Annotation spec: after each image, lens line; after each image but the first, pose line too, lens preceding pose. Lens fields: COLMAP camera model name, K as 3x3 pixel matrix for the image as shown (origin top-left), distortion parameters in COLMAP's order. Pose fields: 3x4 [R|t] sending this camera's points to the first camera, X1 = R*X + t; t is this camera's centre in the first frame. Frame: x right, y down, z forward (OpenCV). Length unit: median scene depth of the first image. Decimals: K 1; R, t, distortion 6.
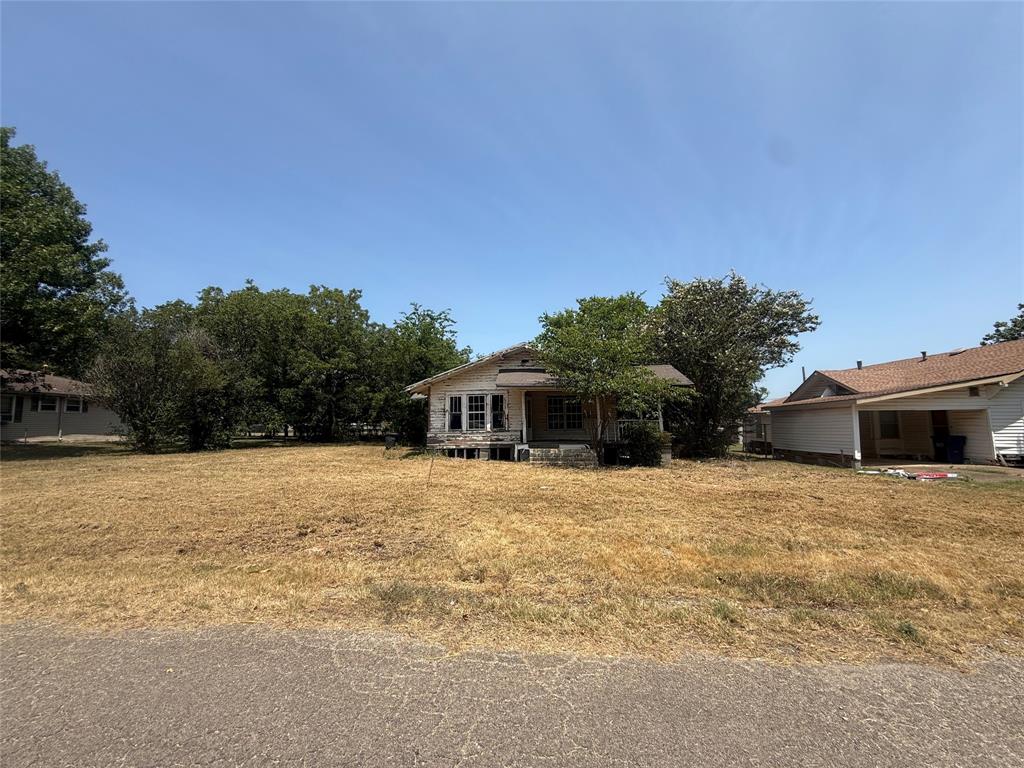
lens RADIAL K [[406.1, 0, 512.4], [0, 406.1, 382.8], [0, 0, 1]] dist [-0.010645, 0.000666]
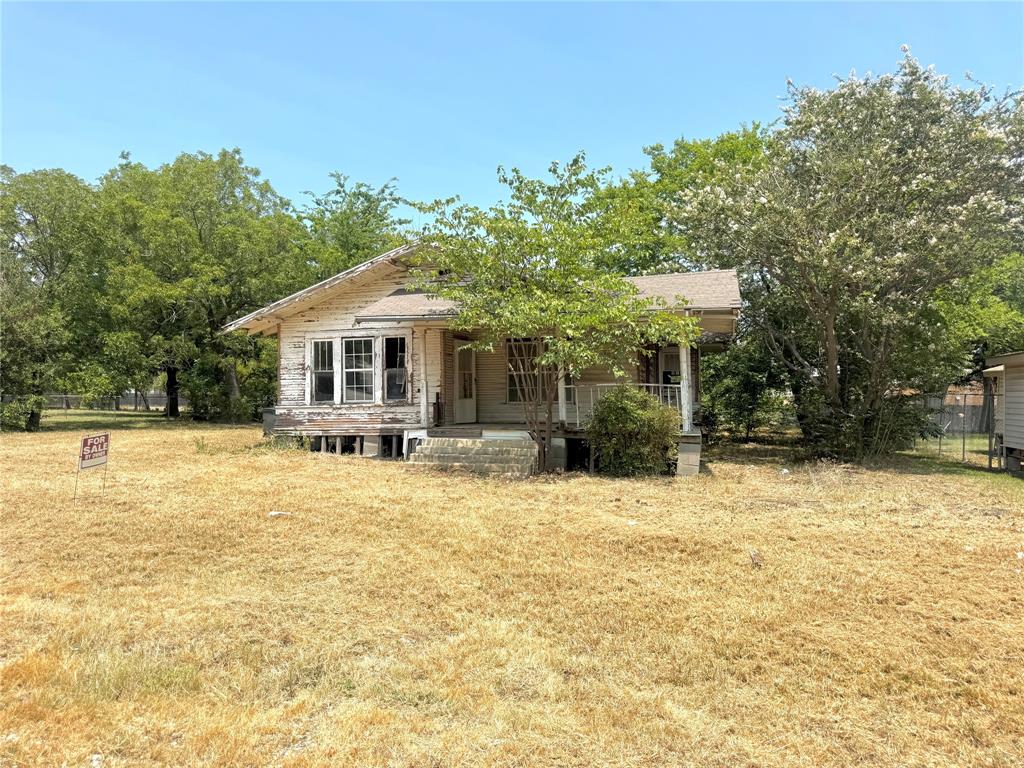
lens RADIAL K [[723.9, 0, 512.4], [0, 723.9, 382.7], [0, 0, 1]] dist [0.023596, -0.030531]
pose [[0.980658, -0.000693, -0.195730, 0.303633], [0.018066, 0.996045, 0.086993, 0.009223], [0.194896, -0.088846, 0.976792, 0.094673]]
